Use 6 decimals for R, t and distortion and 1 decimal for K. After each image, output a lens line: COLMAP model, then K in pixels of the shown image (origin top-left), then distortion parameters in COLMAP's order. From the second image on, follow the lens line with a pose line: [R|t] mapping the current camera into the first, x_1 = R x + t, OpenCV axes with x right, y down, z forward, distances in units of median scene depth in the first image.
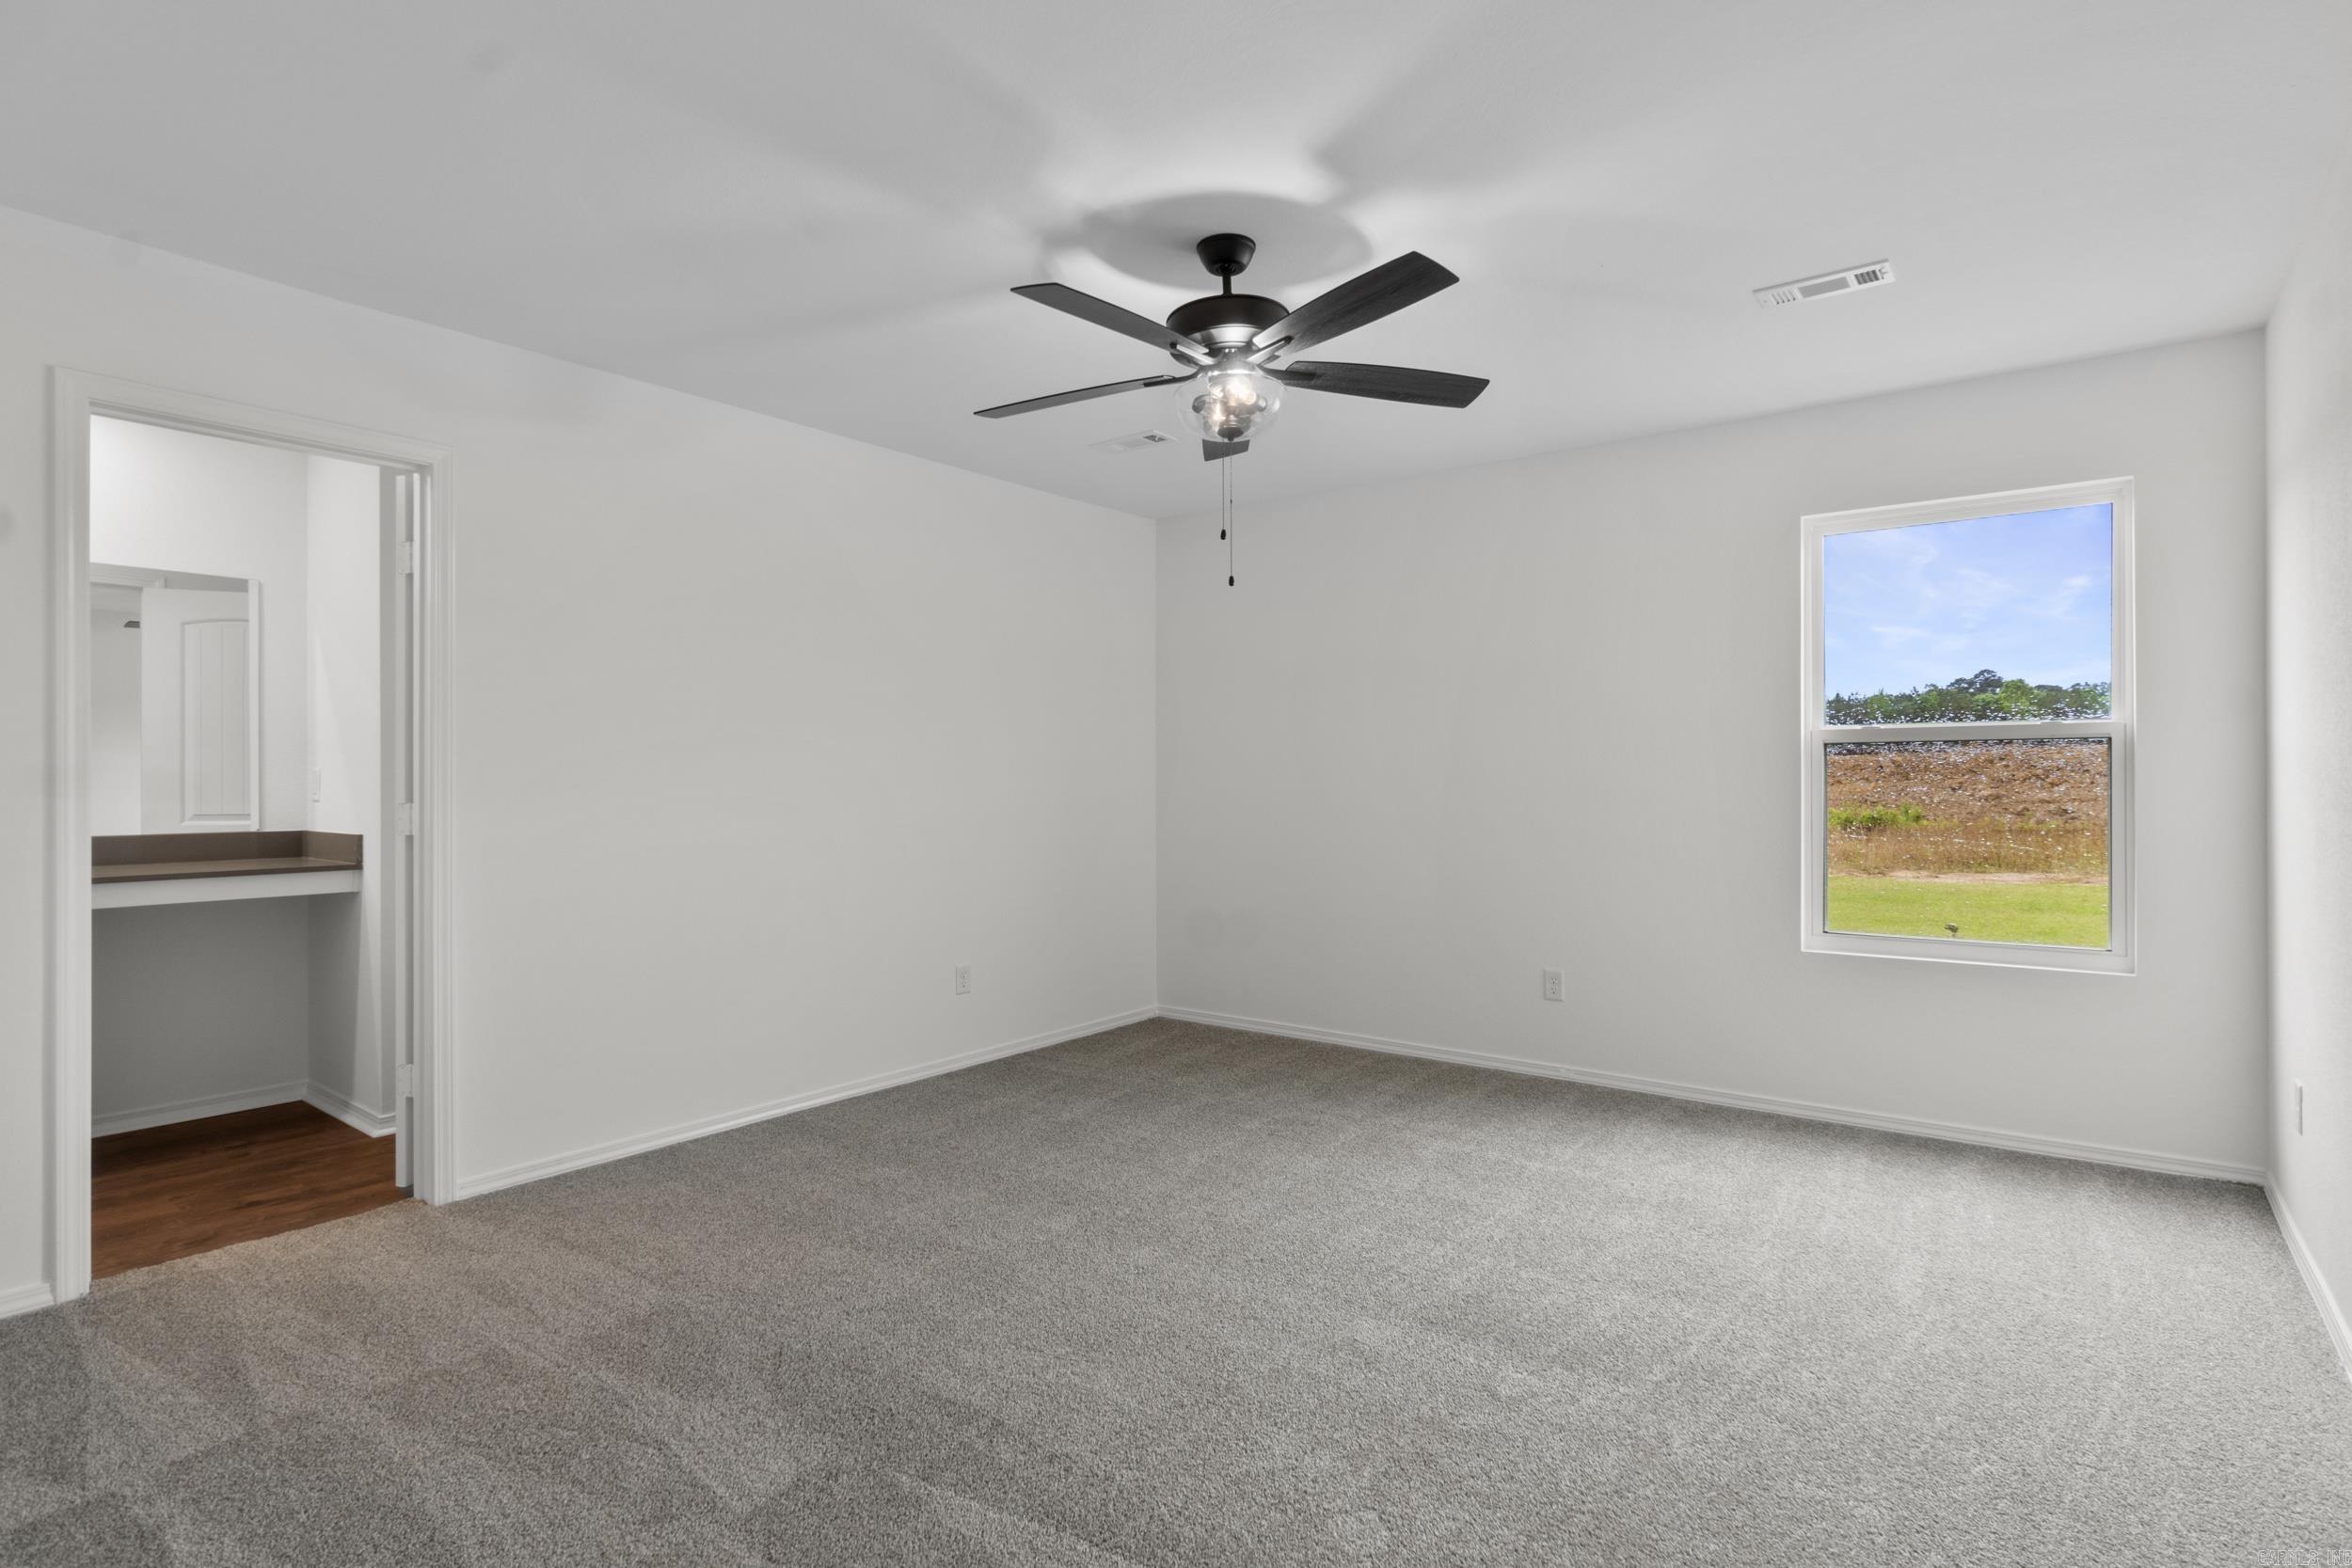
lens RADIAL K [[1185.5, 0, 1160.1], [0, 1185.5, 788.0], [0, 0, 1]] dist [-0.011643, 0.000020]
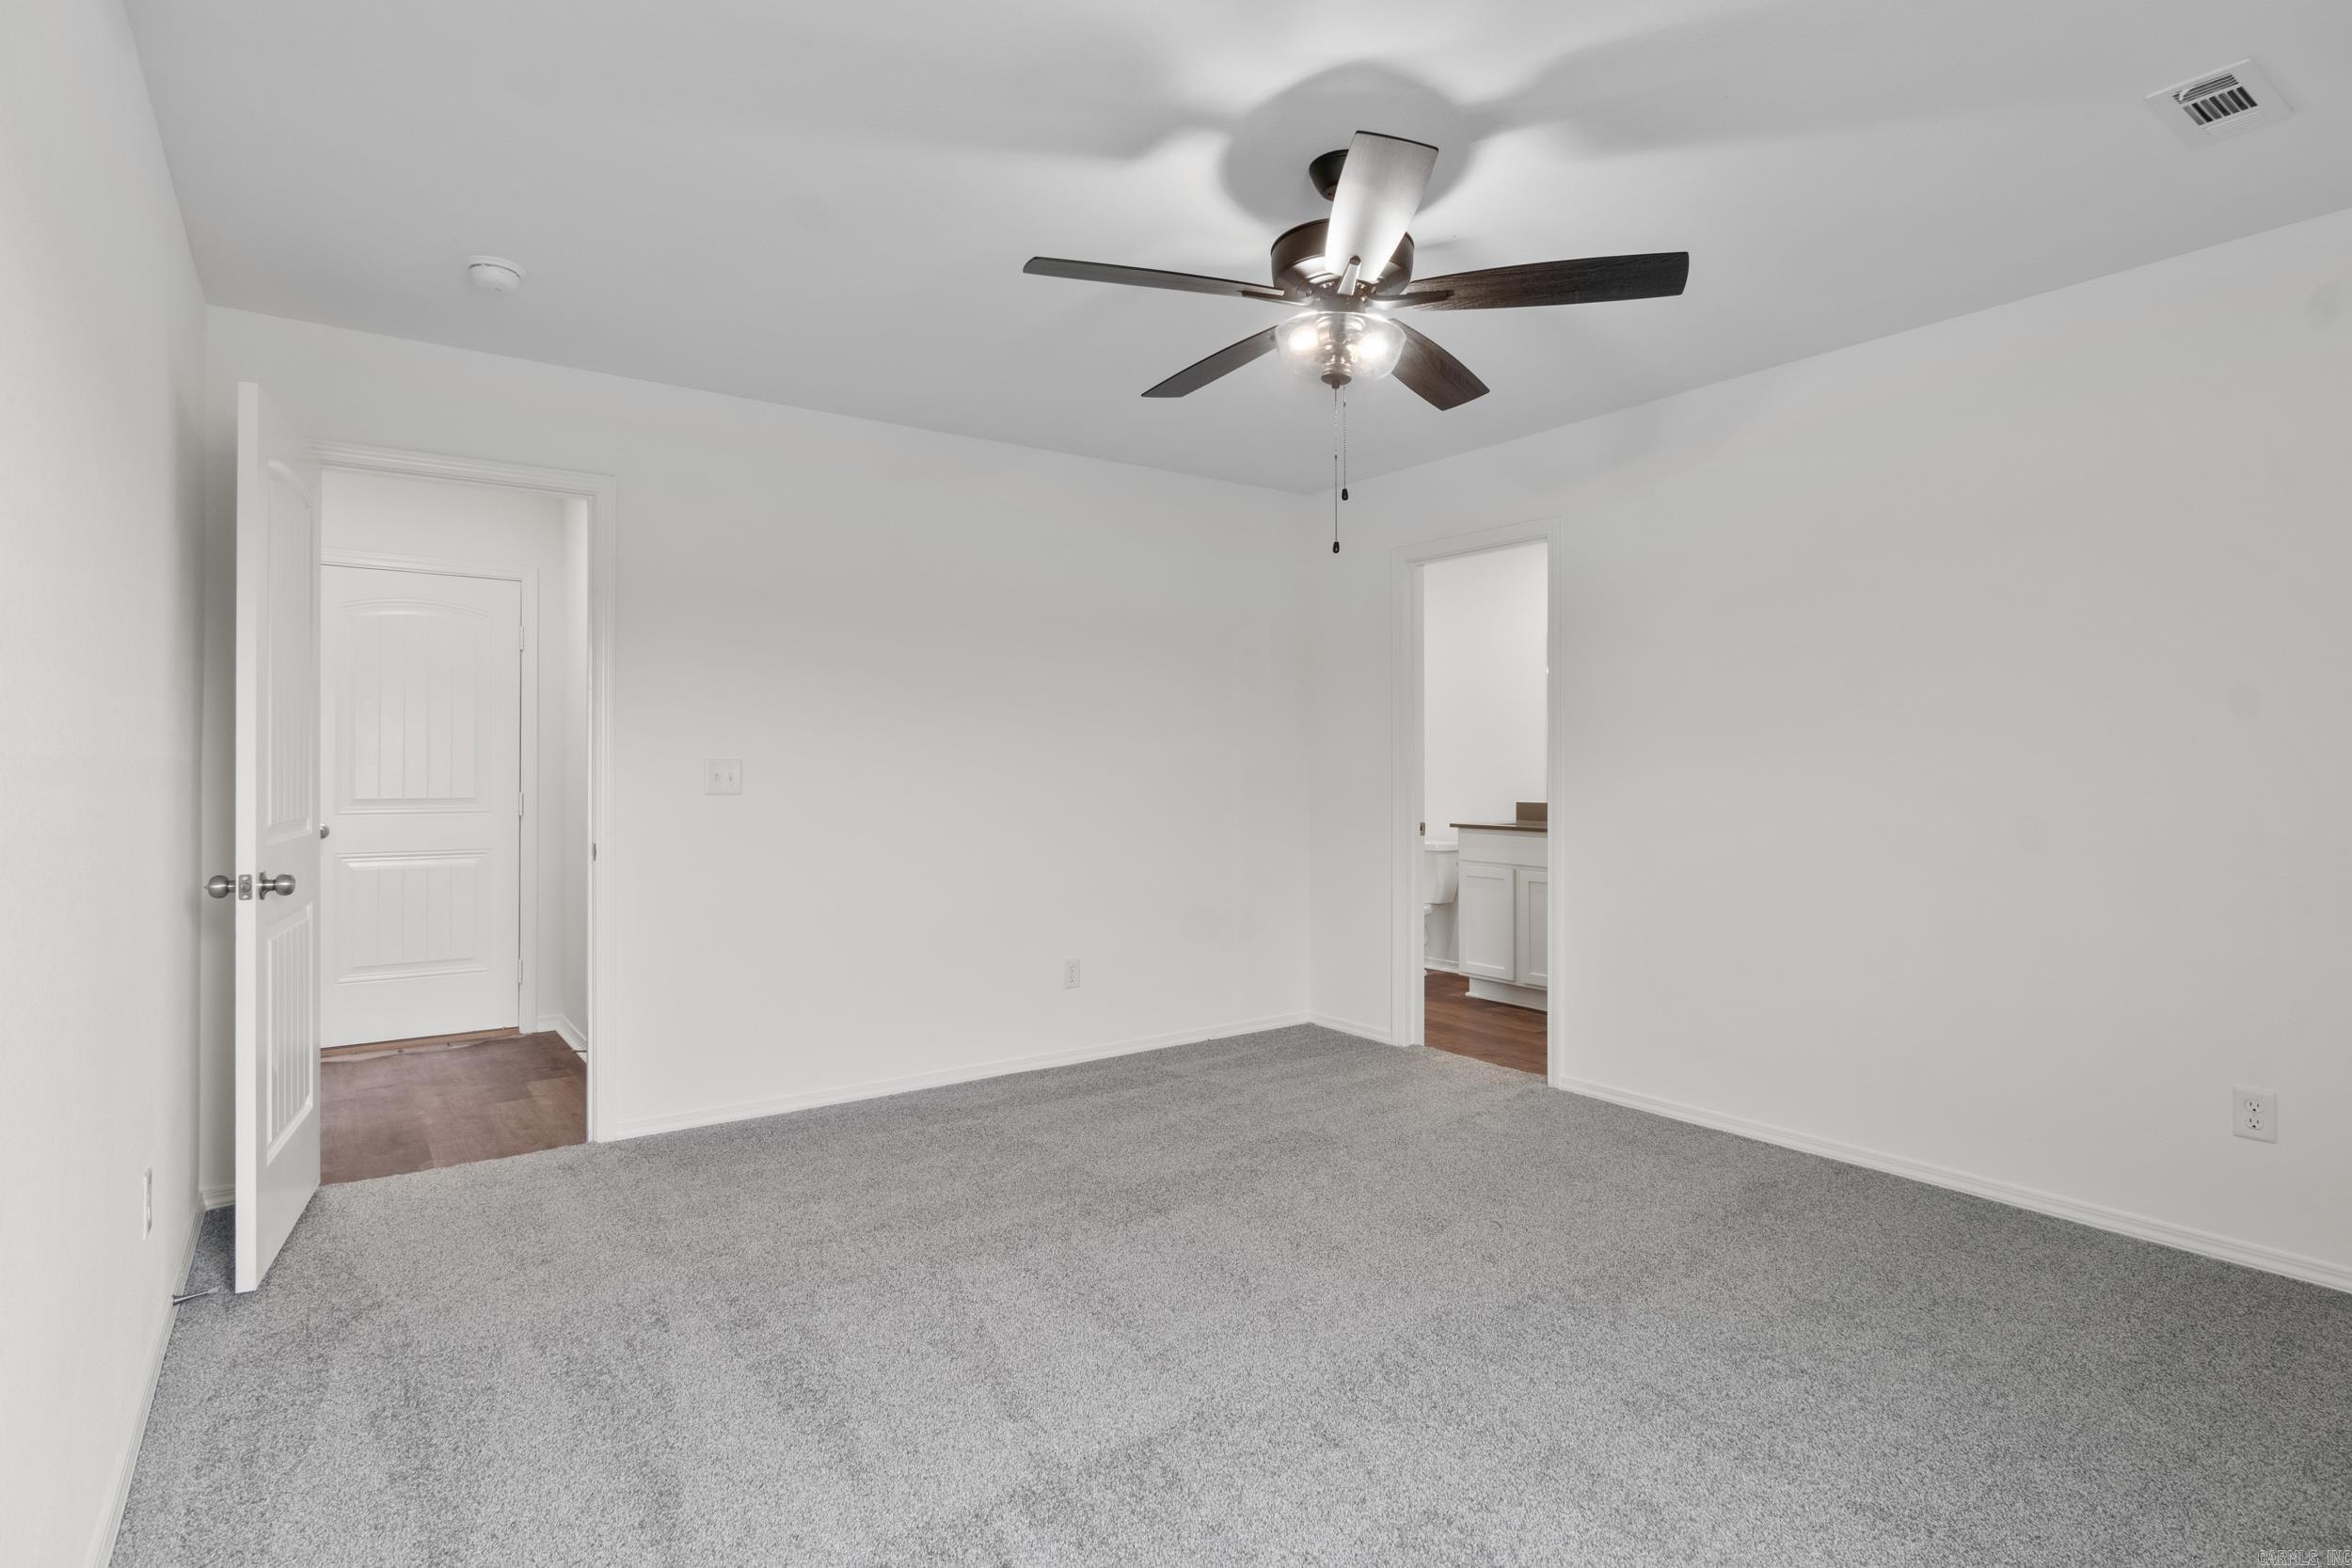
lens RADIAL K [[1185.5, 0, 1160.1], [0, 1185.5, 788.0], [0, 0, 1]] dist [-0.011643, 0.000020]
pose [[-0.281211, 0.018369, -0.959470, 0.945588], [-0.011142, 0.999687, 0.022404, -0.013529], [0.959581, 0.016991, -0.280919, 1.121909]]
